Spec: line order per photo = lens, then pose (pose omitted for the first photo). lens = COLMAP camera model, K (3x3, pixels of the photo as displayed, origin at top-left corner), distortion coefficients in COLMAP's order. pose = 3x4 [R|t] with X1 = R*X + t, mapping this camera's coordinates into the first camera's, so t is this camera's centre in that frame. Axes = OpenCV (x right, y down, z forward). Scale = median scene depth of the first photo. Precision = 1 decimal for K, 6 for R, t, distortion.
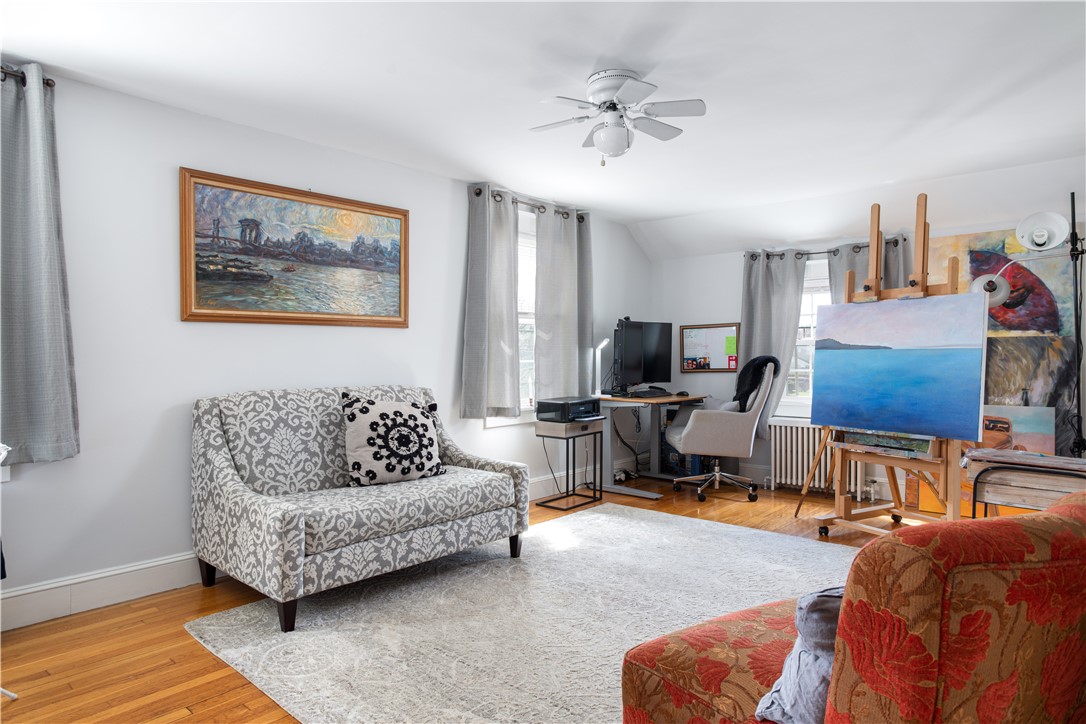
lens RADIAL K [[658.2, 0, 541.9], [0, 658.2, 361.5], [0, 0, 1]] dist [-0.001378, -0.000123]
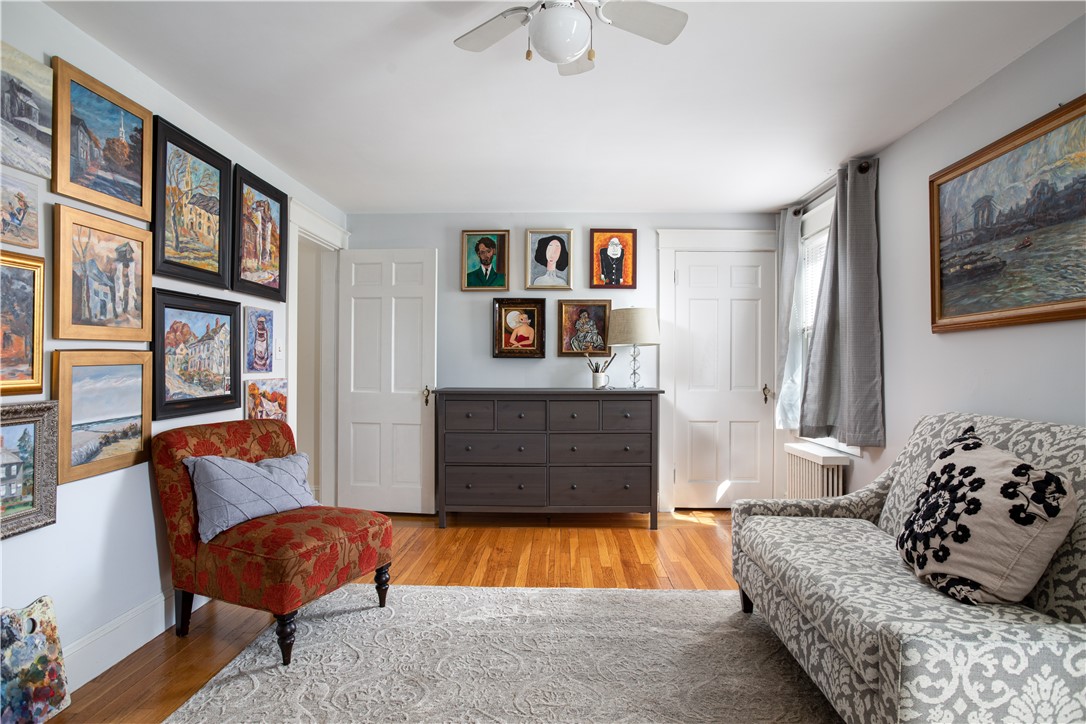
lens RADIAL K [[597.7, 0, 542.4], [0, 597.7, 362.4], [0, 0, 1]] dist [0.001614, 0.000276]
pose [[-0.769977, -0.004328, -0.638057, 0.416094], [-0.005222, 0.999986, -0.000481, -0.014478], [0.638051, 0.002961, -0.769989, 1.197930]]
